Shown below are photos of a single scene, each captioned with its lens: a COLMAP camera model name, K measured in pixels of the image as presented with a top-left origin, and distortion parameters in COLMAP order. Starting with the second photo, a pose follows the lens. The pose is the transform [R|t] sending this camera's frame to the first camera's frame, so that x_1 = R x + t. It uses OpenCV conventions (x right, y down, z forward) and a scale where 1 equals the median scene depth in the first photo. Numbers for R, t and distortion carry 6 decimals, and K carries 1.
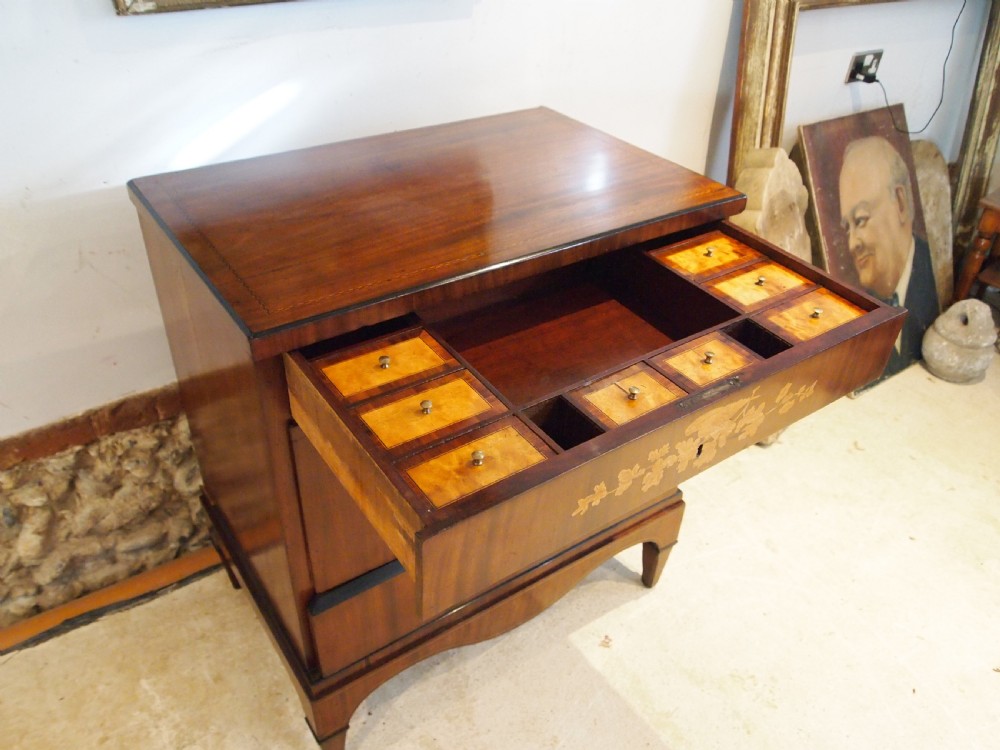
lens RADIAL K [[792.6, 0, 504.2], [0, 792.6, 377.3], [0, 0, 1]] dist [-0.051750, 0.006482]
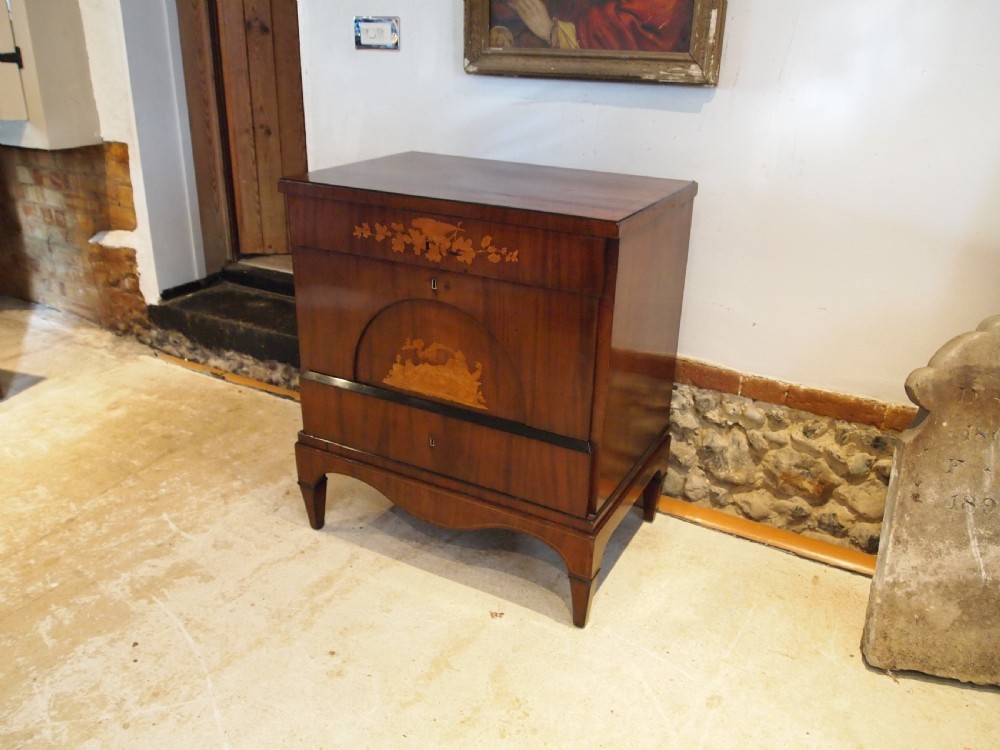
lens RADIAL K [[792.6, 0, 508.2], [0, 792.6, 379.5], [0, 0, 1]] dist [-0.051750, 0.006482]
pose [[0.456674, 0.331389, -0.825609, 0.947240], [-0.519813, 0.852529, 0.054667, -0.014626], [0.721972, 0.404197, 0.561588, 0.257555]]
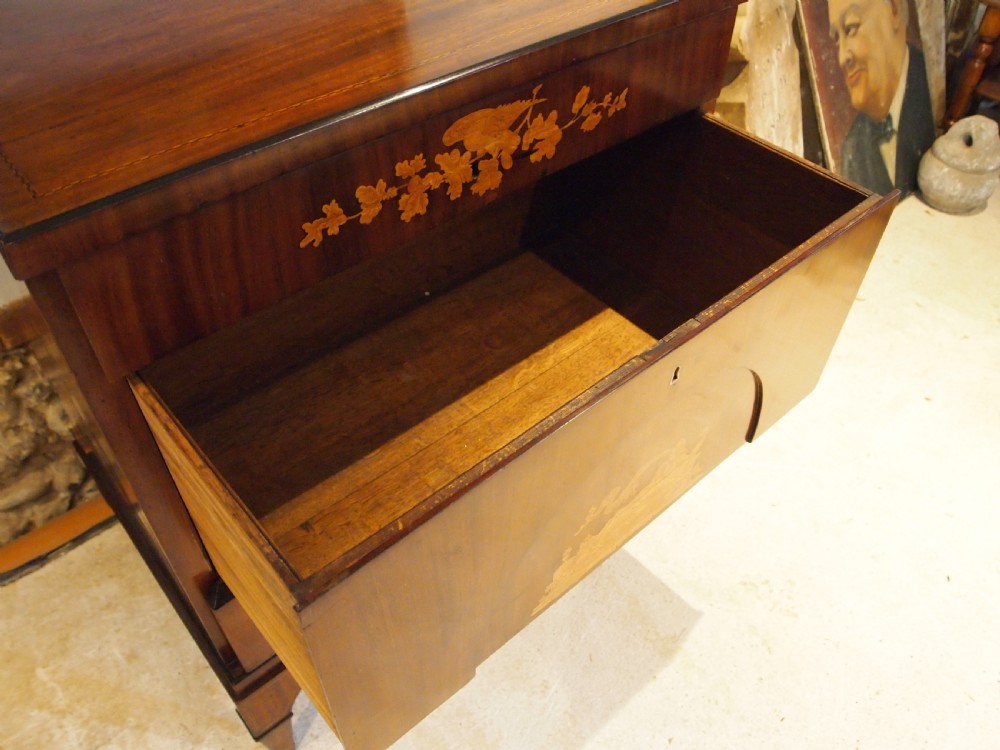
lens RADIAL K [[792.6, 0, 506.2], [0, 792.6, 378.7], [0, 0, 1]] dist [-0.051750, 0.006482]
pose [[0.994022, -0.094196, 0.055208, 0.006387], [0.083255, 0.981064, 0.174877, -0.010281], [-0.070635, -0.169236, 0.983041, 0.204822]]
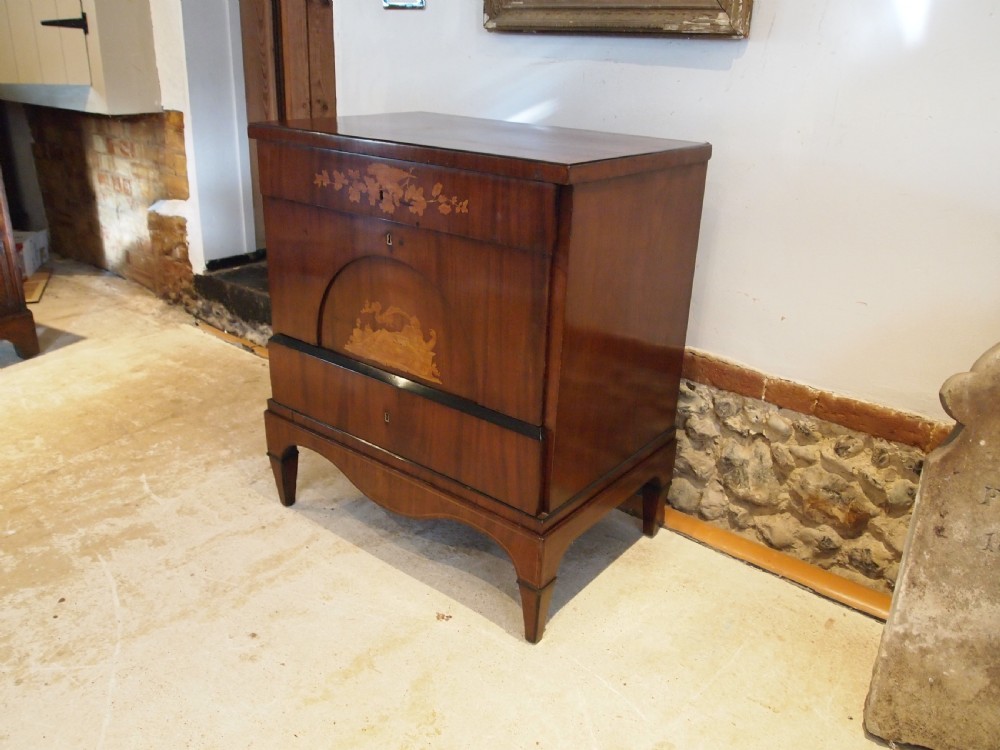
lens RADIAL K [[792.6, 0, 508.7], [0, 792.6, 380.5], [0, 0, 1]] dist [-0.051750, 0.006482]
pose [[0.302581, 0.344912, -0.888527, 0.935090], [-0.572499, 0.811092, 0.119893, -0.070049], [0.762030, 0.472403, 0.442883, 0.487294]]
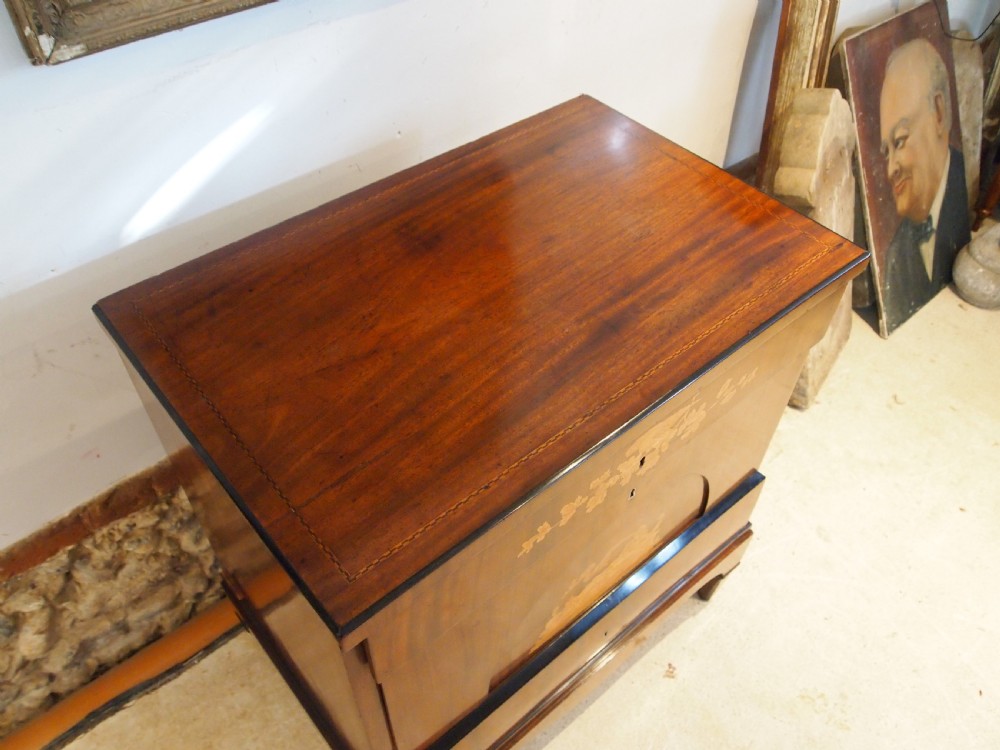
lens RADIAL K [[792.6, 0, 504.6], [0, 792.6, 377.3], [0, 0, 1]] dist [-0.051750, 0.006482]
pose [[0.995198, -0.081130, 0.054757, -0.095285], [0.067749, 0.974728, 0.212874, -0.231135], [-0.070644, -0.208142, 0.975544, 0.157194]]
